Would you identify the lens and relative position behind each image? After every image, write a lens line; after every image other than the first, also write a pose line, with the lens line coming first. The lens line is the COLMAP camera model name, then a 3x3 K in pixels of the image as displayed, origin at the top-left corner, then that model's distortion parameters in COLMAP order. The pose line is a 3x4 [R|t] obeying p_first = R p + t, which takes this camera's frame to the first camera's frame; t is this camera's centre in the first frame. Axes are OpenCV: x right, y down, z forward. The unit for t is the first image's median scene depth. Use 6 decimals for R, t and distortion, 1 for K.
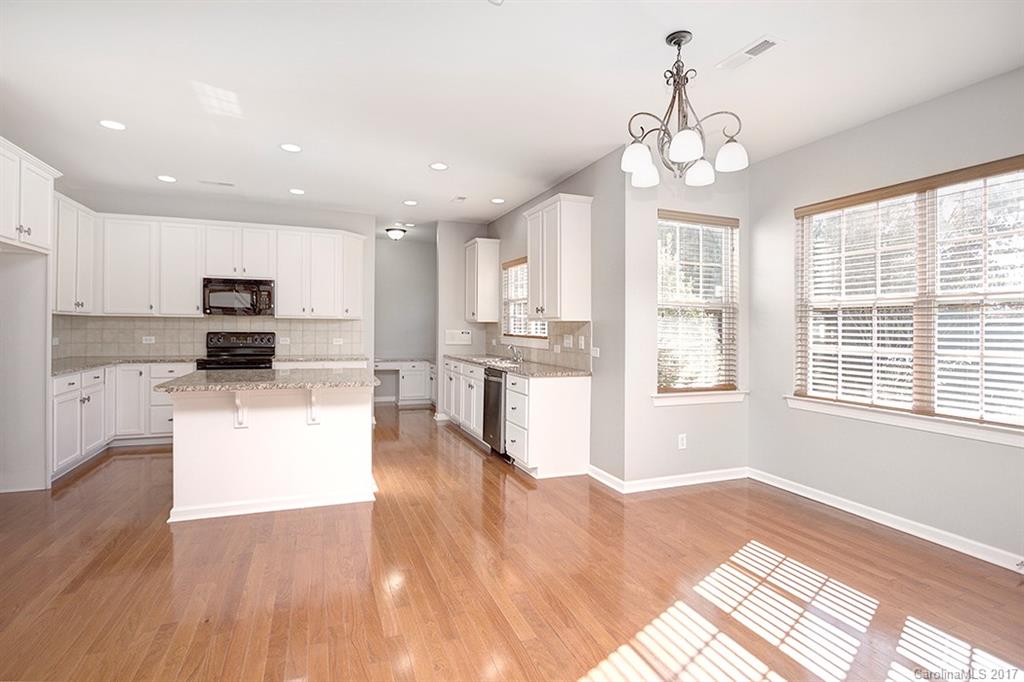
lens RADIAL K [[542.1, 0, 512.0], [0, 542.1, 341.0], [0, 0, 1]] dist [-0.004050, -0.000592]
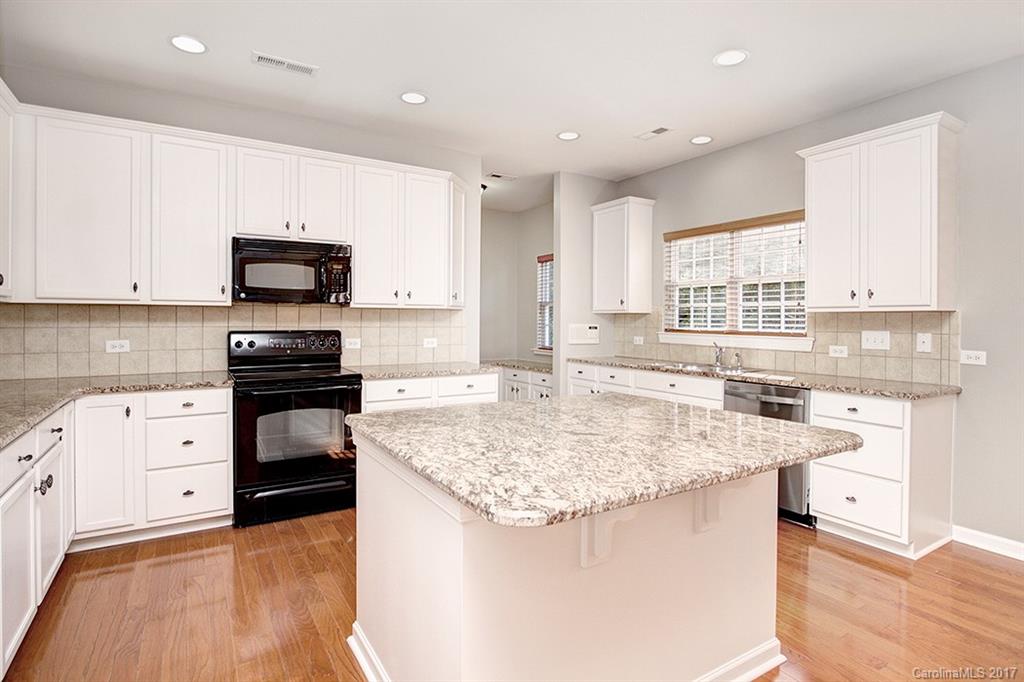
lens RADIAL K [[546.6, 0, 551.6], [0, 546.6, 336.8], [0, 0, 1]] dist [-0.000649, -0.000451]
pose [[0.971512, -0.013481, 0.236608, -0.384209], [0.011160, 0.999876, 0.011143, -0.014083], [-0.236729, -0.008185, 0.971541, 0.358162]]
